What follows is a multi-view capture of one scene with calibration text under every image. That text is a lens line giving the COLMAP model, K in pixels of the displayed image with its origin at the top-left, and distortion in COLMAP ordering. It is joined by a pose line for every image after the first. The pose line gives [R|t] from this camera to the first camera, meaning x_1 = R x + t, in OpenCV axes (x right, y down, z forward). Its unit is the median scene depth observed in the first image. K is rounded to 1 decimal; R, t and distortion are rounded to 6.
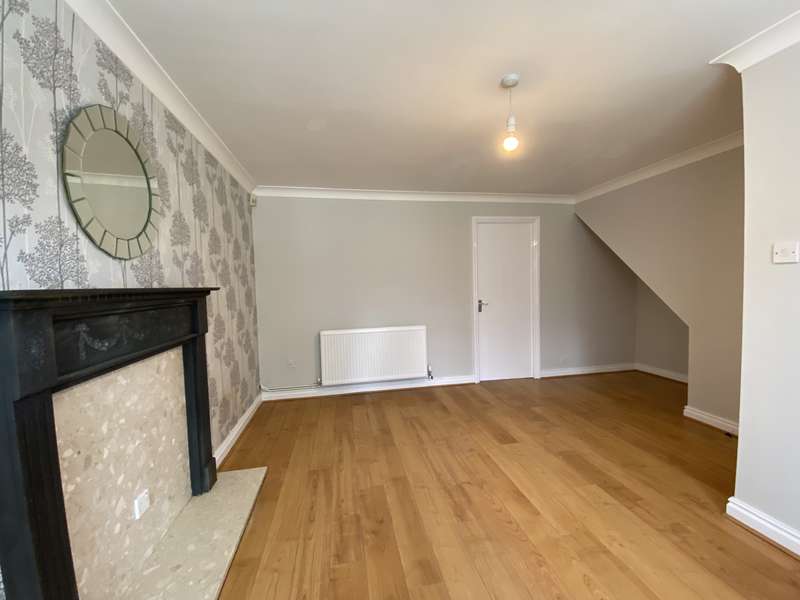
lens RADIAL K [[328.4, 0, 402.0], [0, 328.4, 298.3], [0, 0, 1]] dist [0.004243, -0.000251]
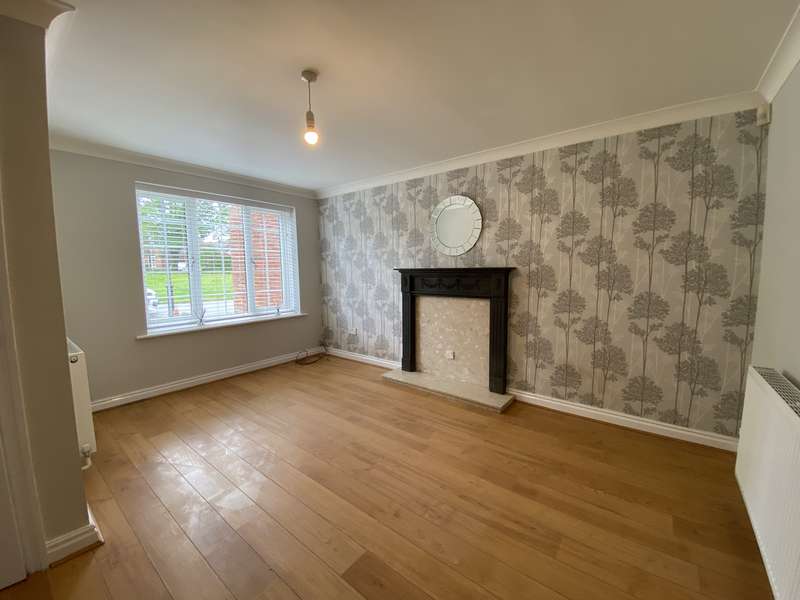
lens RADIAL K [[328.4, 0, 399.3], [0, 328.4, 299.9], [0, 0, 1]] dist [0.004243, -0.000251]
pose [[-0.761414, 0.109074, -0.639024, 0.785905], [0.013810, 0.988249, 0.152228, -0.127491], [0.648119, 0.107084, -0.753973, 1.930703]]
